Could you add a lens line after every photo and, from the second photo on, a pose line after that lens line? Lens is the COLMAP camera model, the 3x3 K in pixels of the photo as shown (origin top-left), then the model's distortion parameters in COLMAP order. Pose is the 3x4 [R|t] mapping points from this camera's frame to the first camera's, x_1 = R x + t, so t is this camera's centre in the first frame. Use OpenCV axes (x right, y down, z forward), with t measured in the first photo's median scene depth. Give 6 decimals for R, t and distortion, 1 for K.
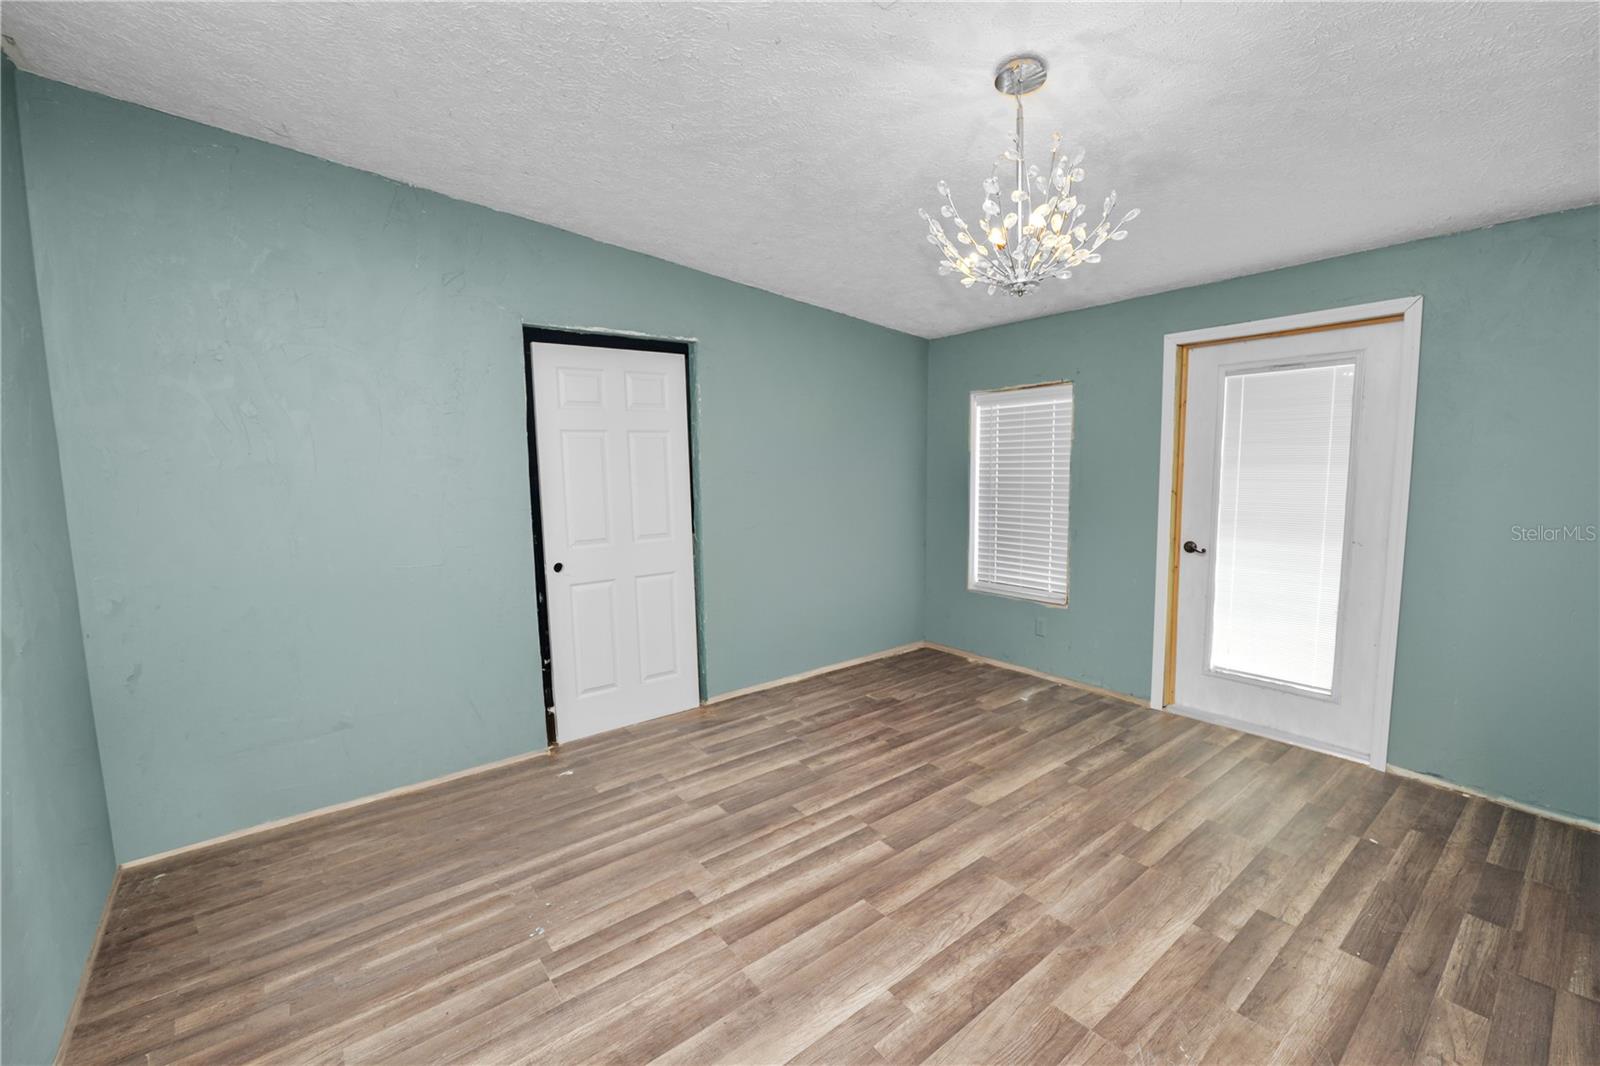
lens RADIAL K [[650.2, 0, 802.9], [0, 650.2, 531.7], [0, 0, 1]] dist [-0.011354, -0.000325]
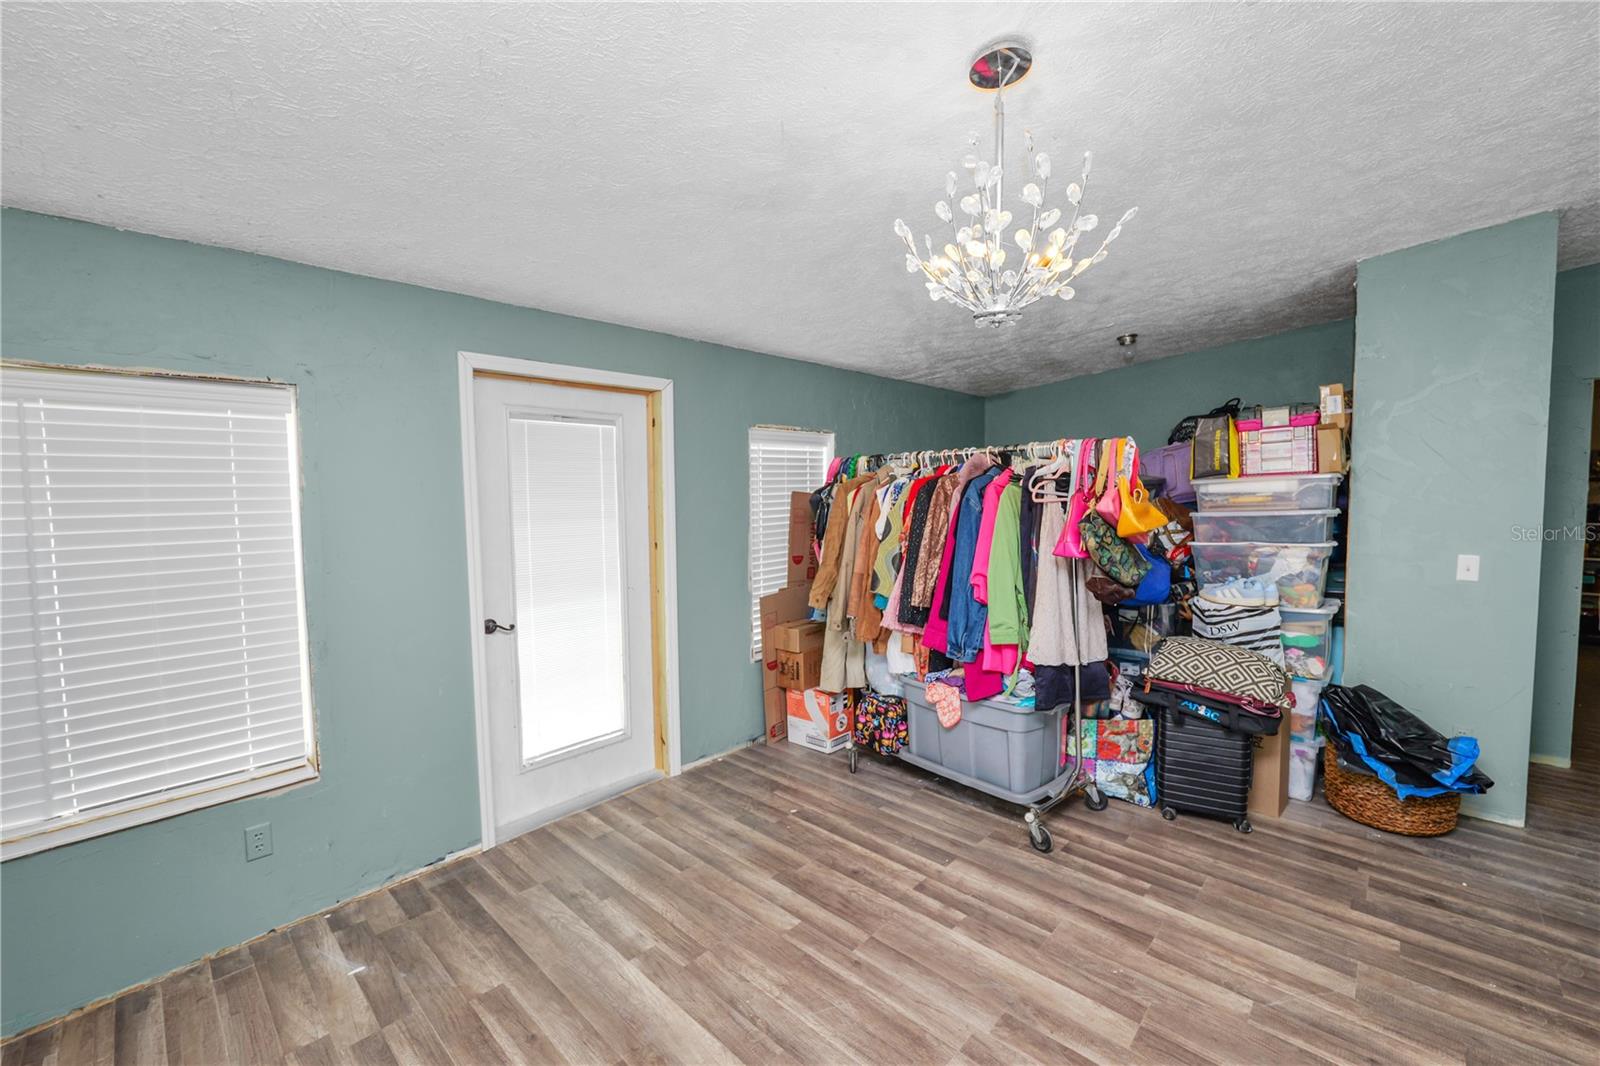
lens RADIAL K [[650.2, 0, 802.0], [0, 650.2, 532.1], [0, 0, 1]] dist [-0.011354, -0.000325]
pose [[-0.153665, -0.046815, 0.987013, -0.287709], [0.114879, 0.991257, 0.064902, -0.119438], [-0.981422, 0.123360, -0.146944, 0.882710]]
